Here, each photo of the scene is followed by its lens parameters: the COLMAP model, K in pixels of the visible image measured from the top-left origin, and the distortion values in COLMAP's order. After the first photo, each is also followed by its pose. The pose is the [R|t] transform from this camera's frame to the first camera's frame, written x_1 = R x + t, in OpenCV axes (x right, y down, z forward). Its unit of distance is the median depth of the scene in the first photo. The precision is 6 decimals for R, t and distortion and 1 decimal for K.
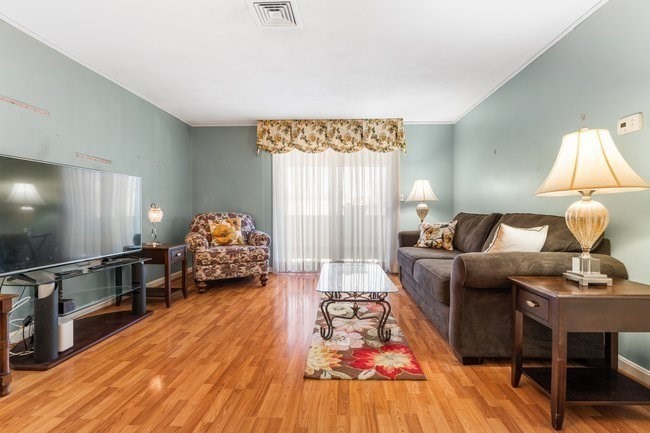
lens RADIAL K [[308.7, 0, 334.1], [0, 308.7, 217.5], [0, 0, 1]] dist [-0.001620, 0.000198]
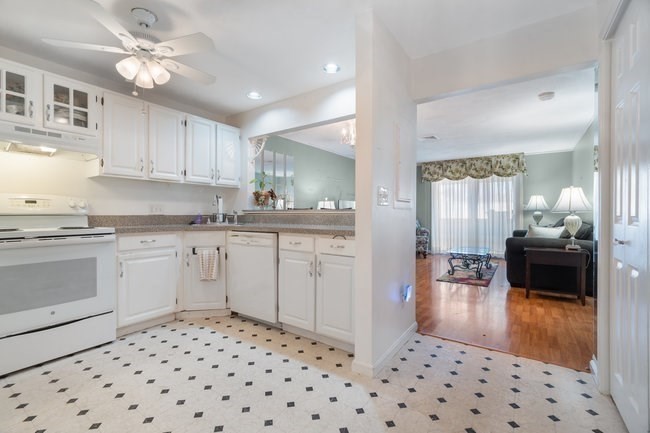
lens RADIAL K [[294.3, 0, 326.6], [0, 294.3, 214.0], [0, 0, 1]] dist [-0.001981, 0.000335]
pose [[0.843094, 0.002364, -0.537761, 0.224731], [-0.009491, 0.999900, -0.010486, -0.011016], [0.537683, 0.013944, 0.843032, -0.803362]]
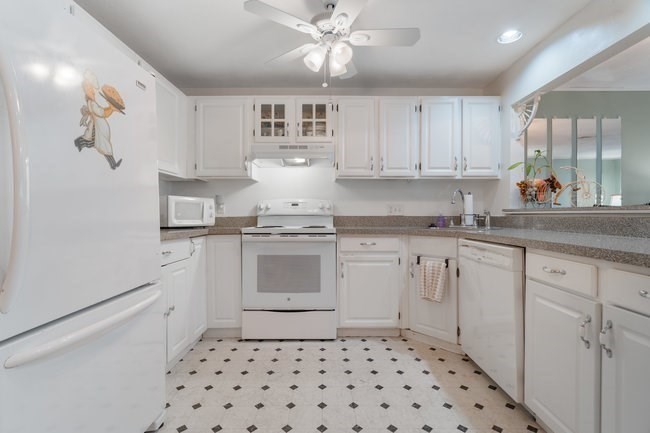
lens RADIAL K [[296.9, 0, 324.8], [0, 296.9, 214.2], [0, 0, 1]] dist [-0.001669, 0.000629]
pose [[0.024082, -0.000165, -0.999710, 0.152370], [-0.017379, 0.999849, -0.000584, -0.012948], [0.999559, 0.017388, 0.024075, -0.570868]]
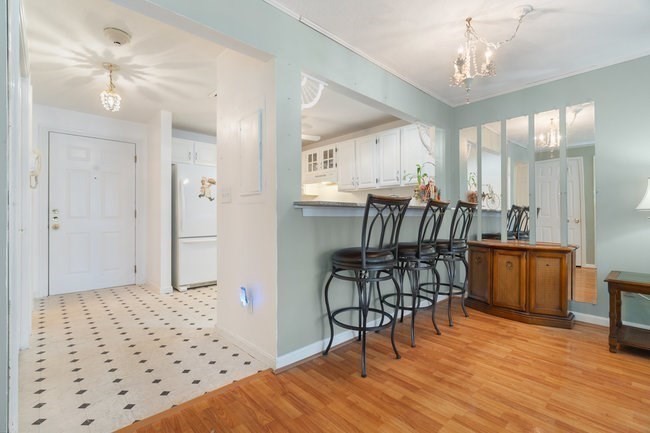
lens RADIAL K [[299.8, 0, 326.4], [0, 299.8, 217.6], [0, 0, 1]] dist [-0.006362, 0.000588]
pose [[-0.708633, 0.002279, -0.705574, 0.323074], [-0.009630, 0.999870, 0.012900, -0.011885], [0.705512, 0.015936, -0.708519, 0.283051]]
